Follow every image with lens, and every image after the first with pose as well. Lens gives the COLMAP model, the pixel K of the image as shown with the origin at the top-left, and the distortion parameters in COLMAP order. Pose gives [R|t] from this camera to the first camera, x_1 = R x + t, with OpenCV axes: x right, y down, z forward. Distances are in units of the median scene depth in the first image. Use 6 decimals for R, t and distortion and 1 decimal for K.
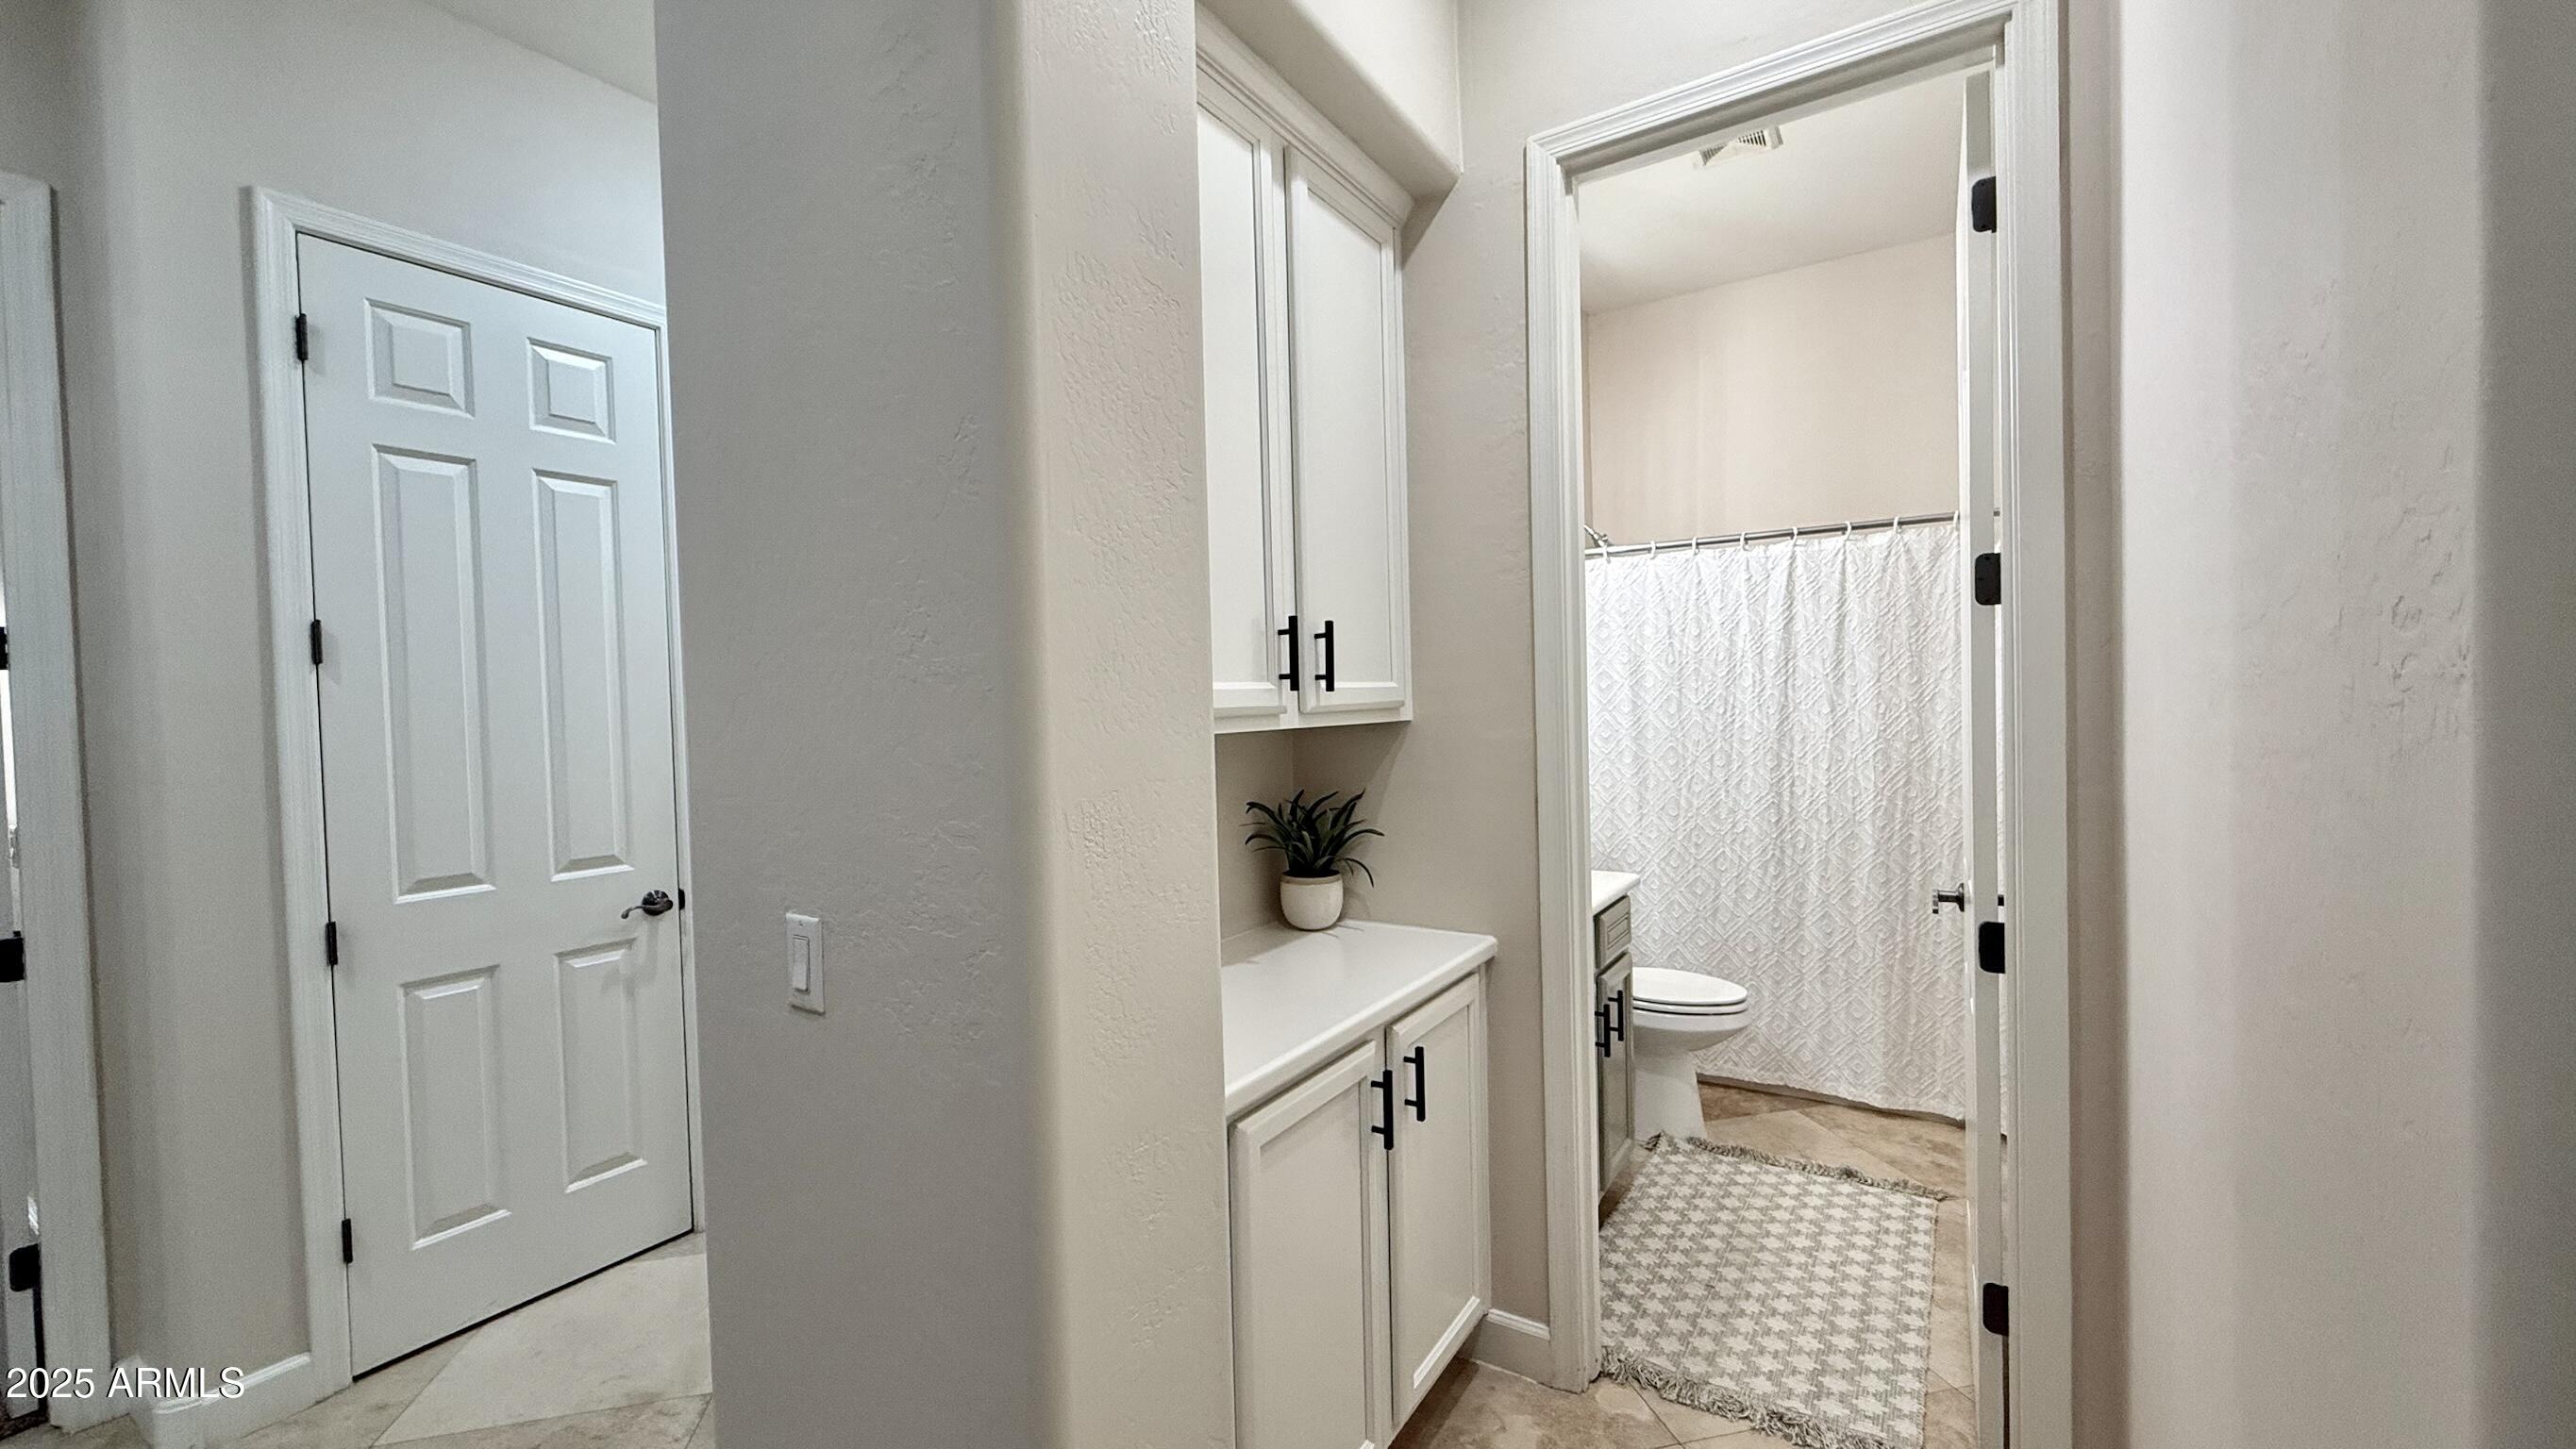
lens RADIAL K [[1010.5, 0, 1287.0], [0, 1010.5, 740.2], [0, 0, 1]] dist [-0.002334, 0.000364]
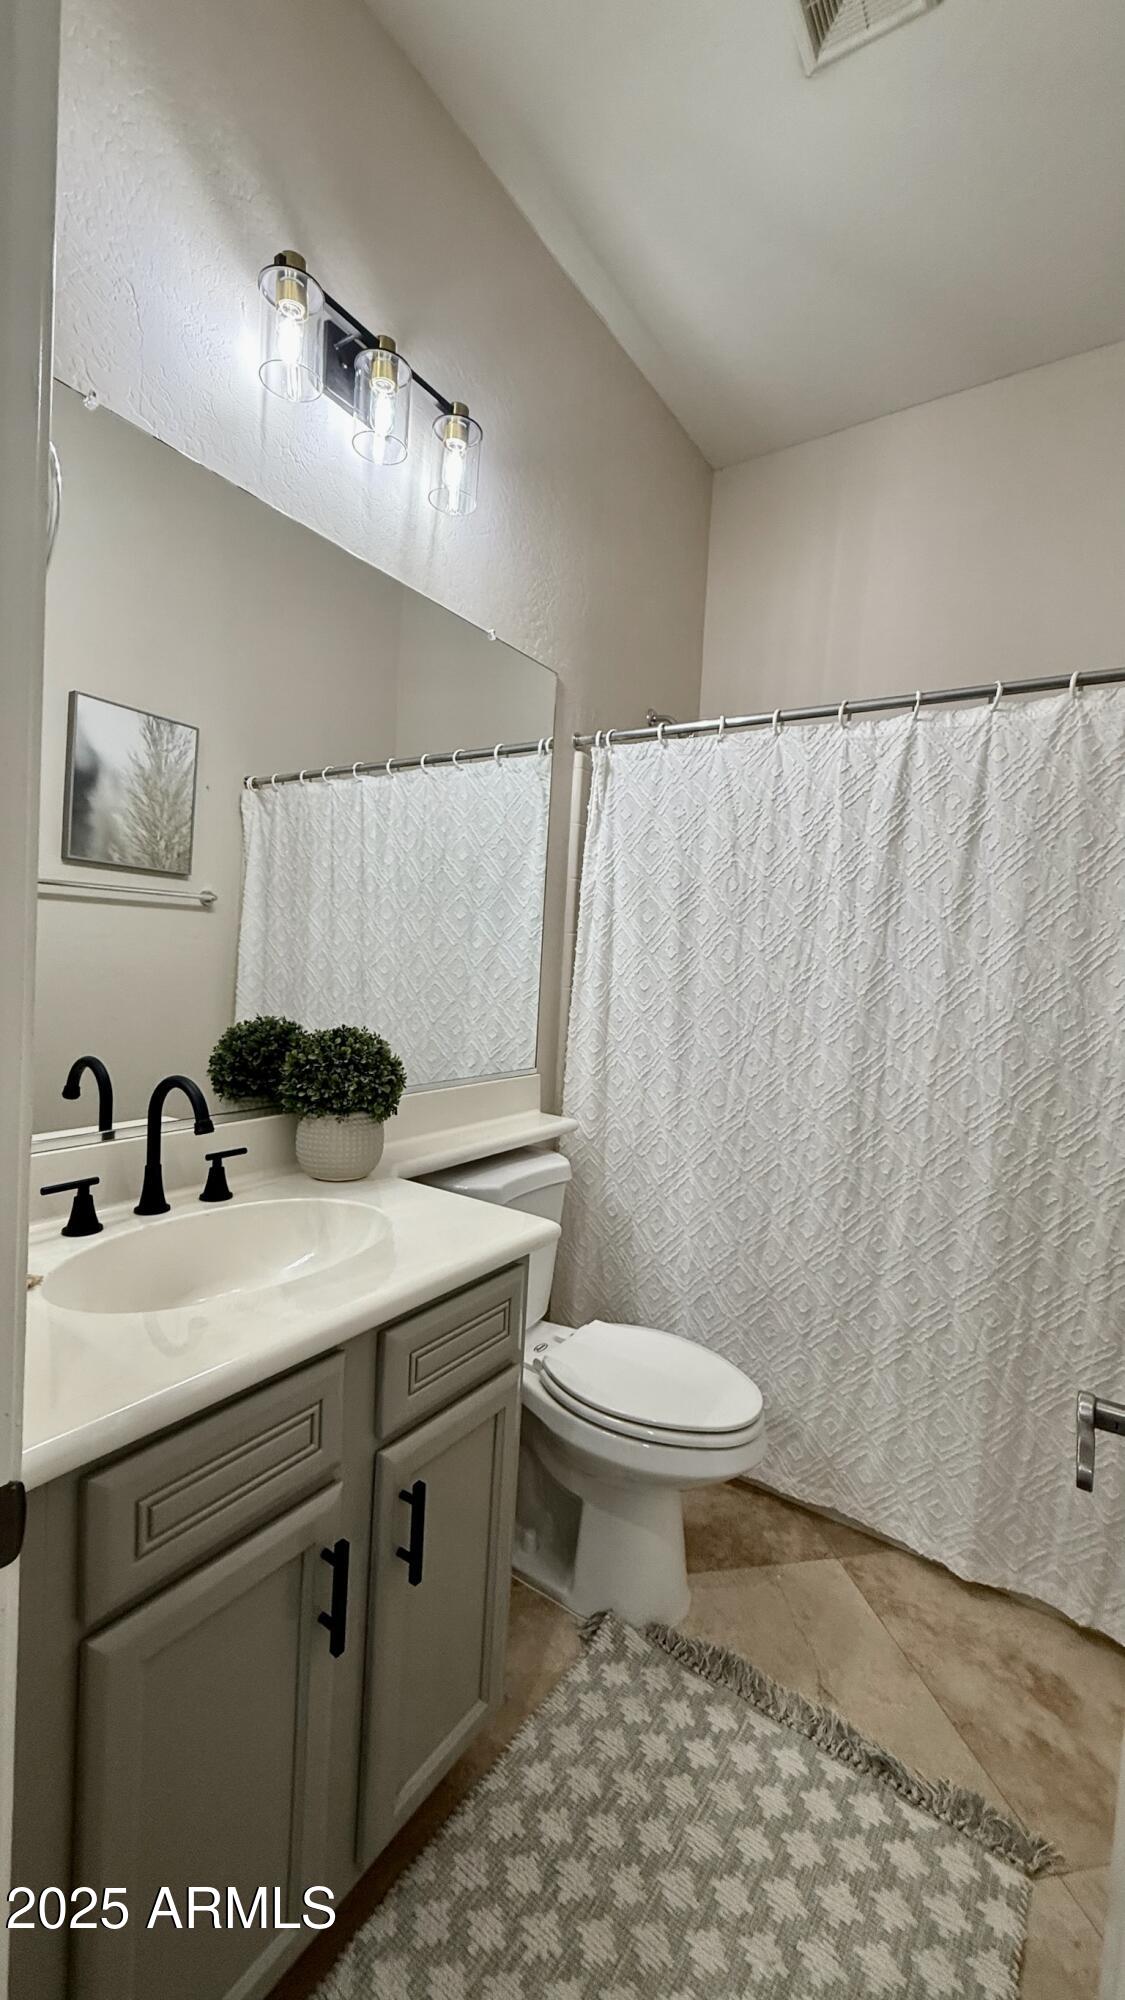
lens RADIAL K [[784.7, 0, 564.3], [0, 784.7, 1004.0], [0, 0, 1]] dist [-0.002334, 0.000364]
pose [[0.996569, 0.081252, -0.015742, 0.304412], [-0.080846, 0.996415, 0.024920, -0.001807], [0.017711, -0.023562, 0.999565, 0.490894]]
